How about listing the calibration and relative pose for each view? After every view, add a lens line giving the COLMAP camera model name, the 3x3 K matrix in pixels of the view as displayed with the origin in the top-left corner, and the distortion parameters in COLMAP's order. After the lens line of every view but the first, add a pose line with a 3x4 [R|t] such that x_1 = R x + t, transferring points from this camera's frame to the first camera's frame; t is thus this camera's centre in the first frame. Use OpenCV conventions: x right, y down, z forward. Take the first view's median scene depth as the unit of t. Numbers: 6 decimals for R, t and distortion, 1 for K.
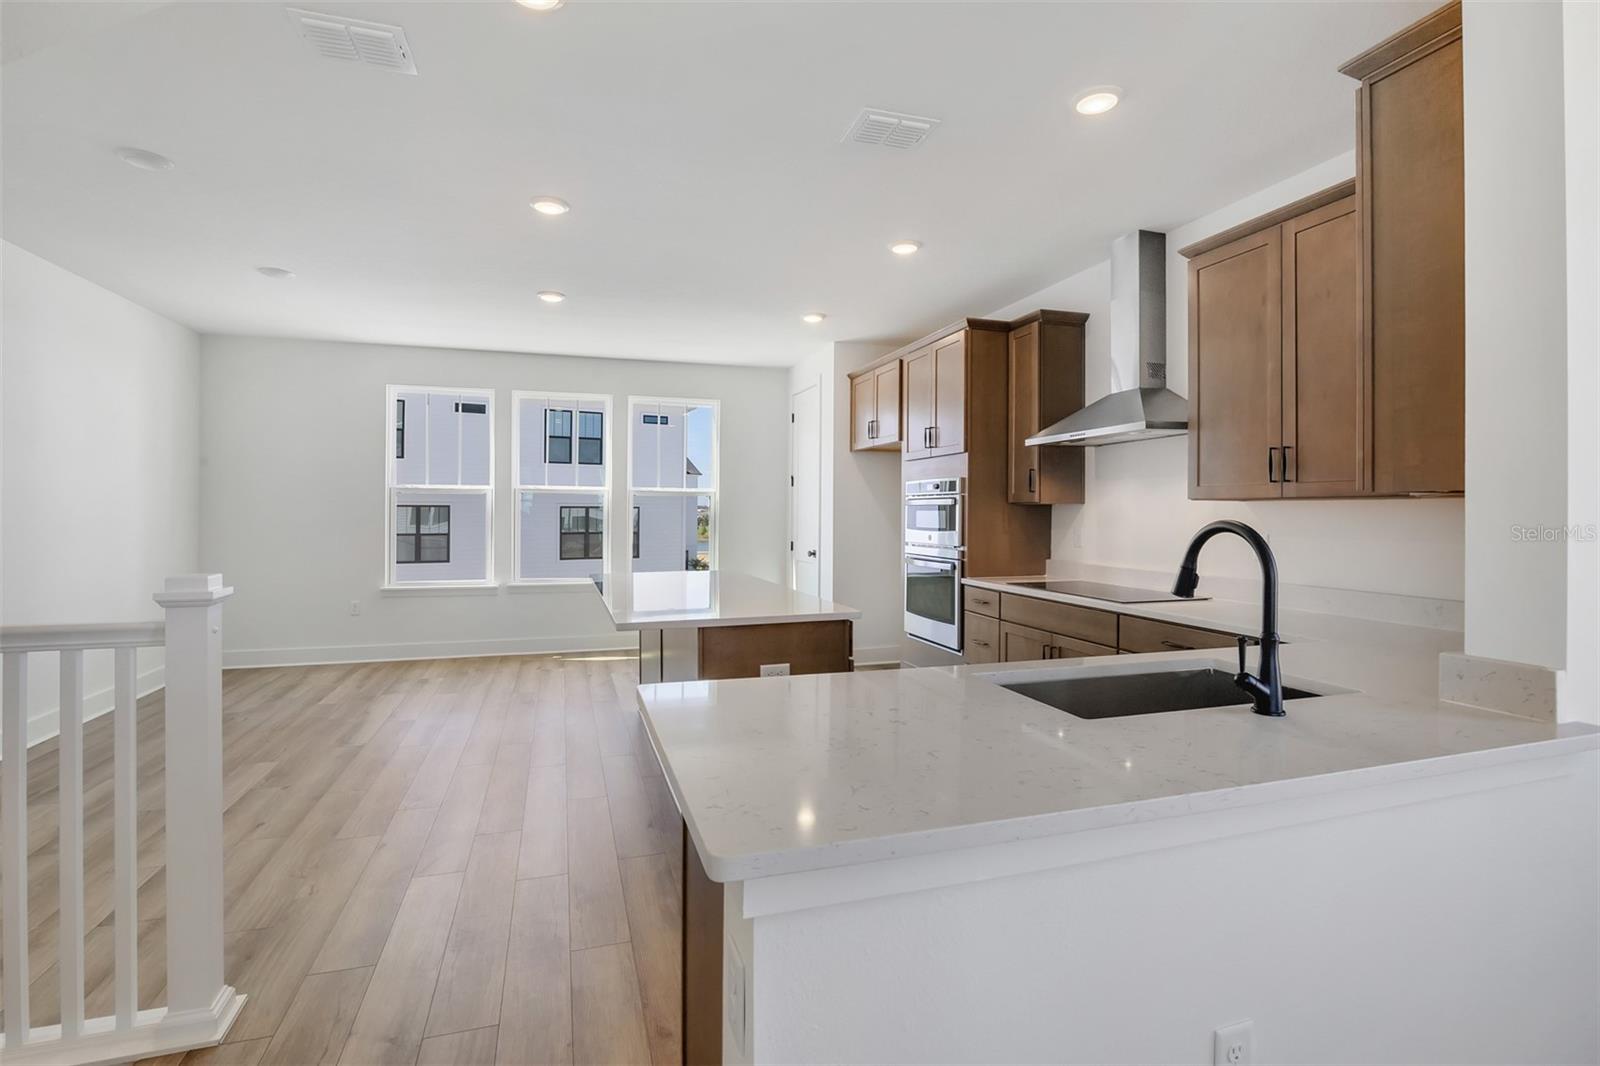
lens RADIAL K [[736.3, 0, 797.4], [0, 736.3, 508.7], [0, 0, 1]] dist [-0.014593, -0.000049]
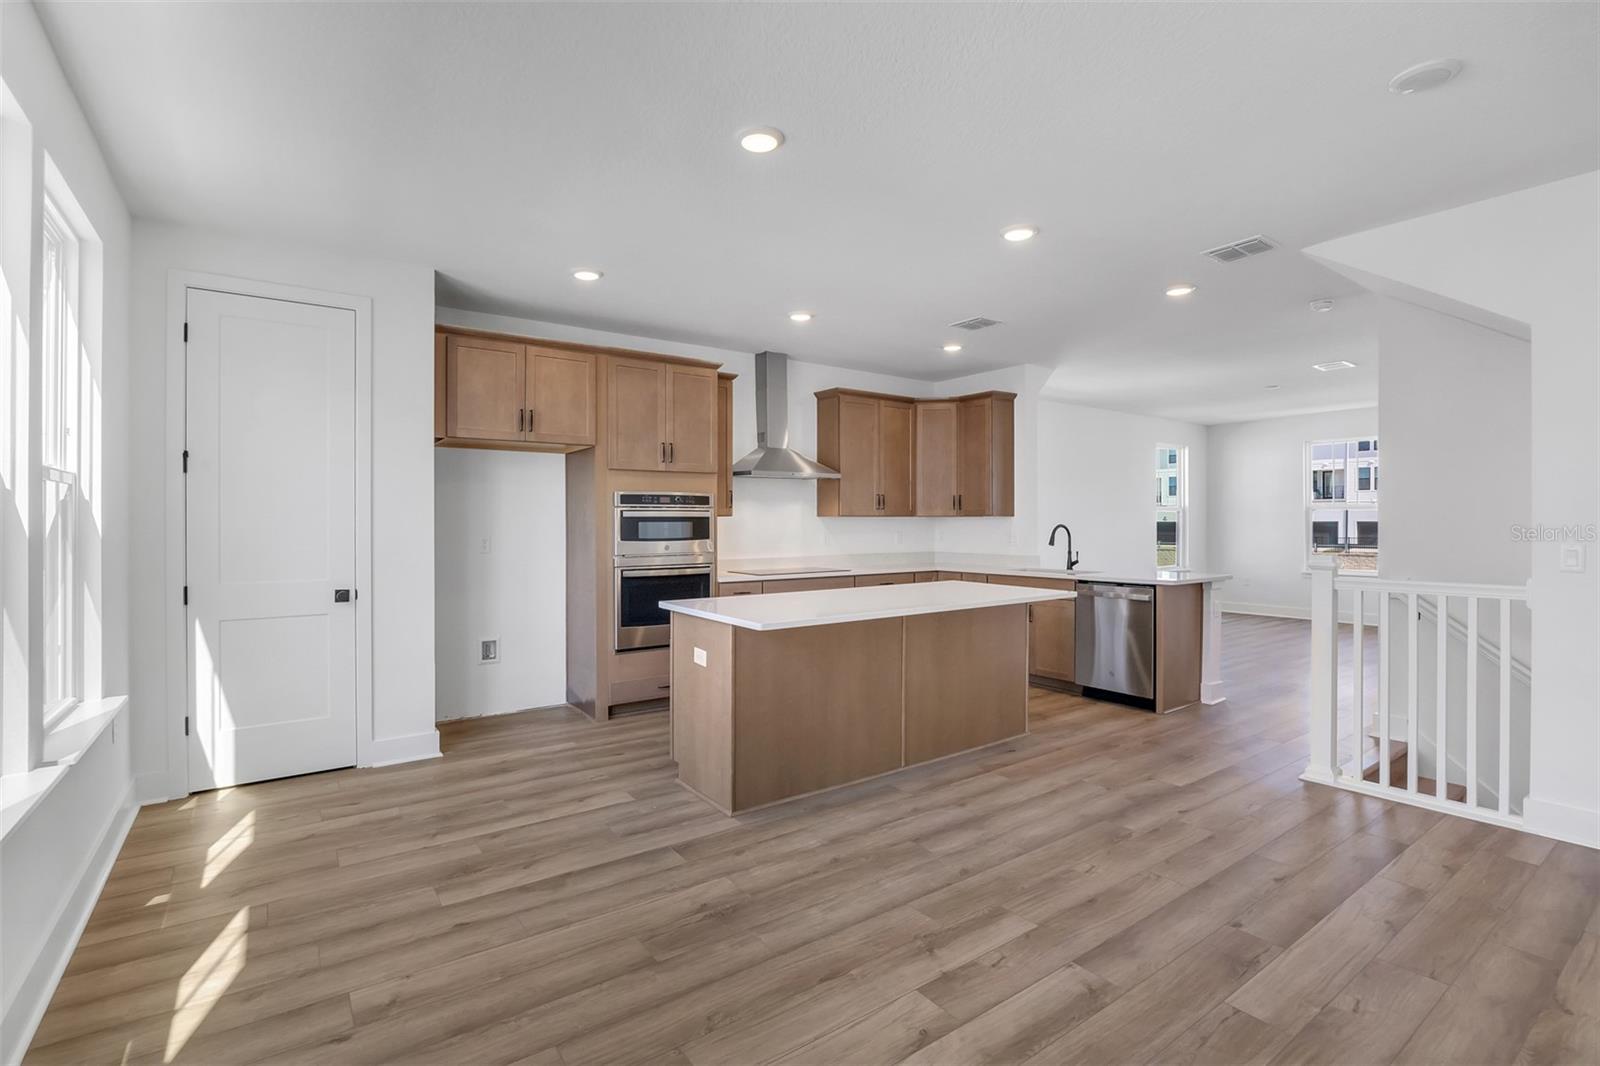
lens RADIAL K [[738.0, 0, 792.2], [0, 738.0, 524.8], [0, 0, 1]] dist [-0.016984, -0.000260]
pose [[-0.300813, -0.003321, 0.953678, -0.924494], [-0.000994, 0.999994, 0.003169, 0.003424], [-0.953683, 0.000005, -0.300814, 1.205314]]
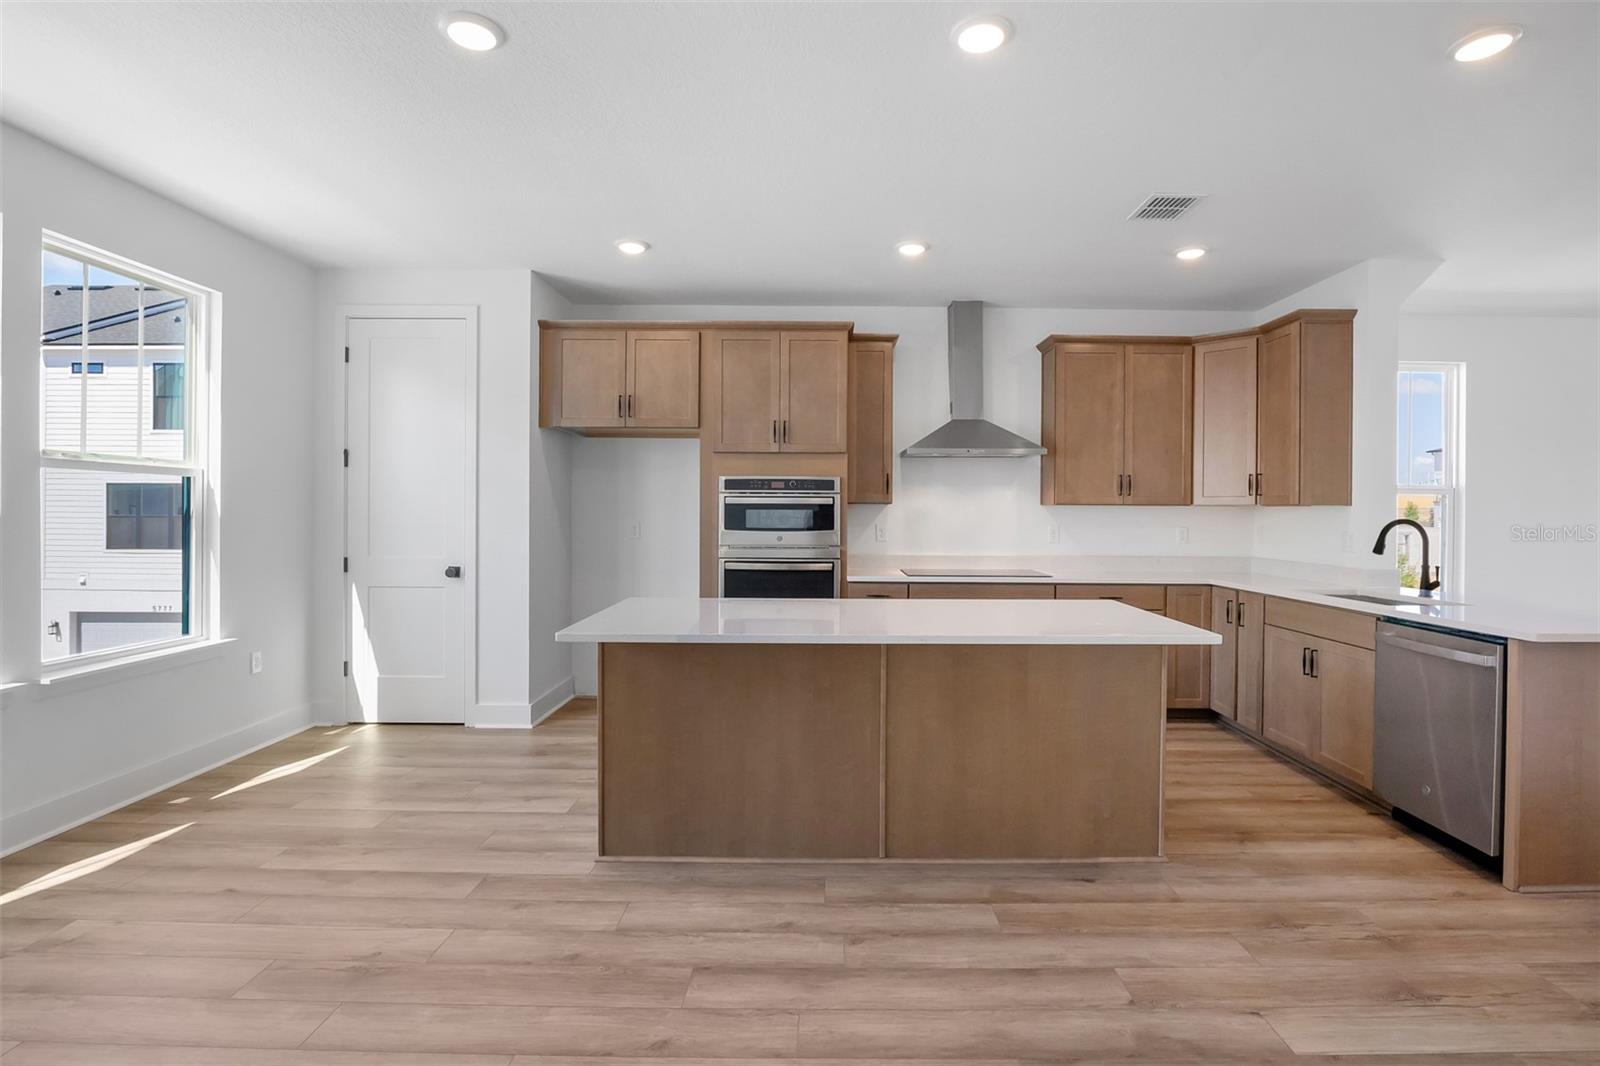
lens RADIAL K [[748.7, 0, 824.2], [0, 748.7, 516.6], [0, 0, 1]] dist [-0.018113, 0.000497]
pose [[0.306050, -0.006174, 0.951995, -0.743474], [-0.009699, 0.999907, 0.009603, 0.001883], [-0.951966, -0.012173, 0.305961, 0.688245]]
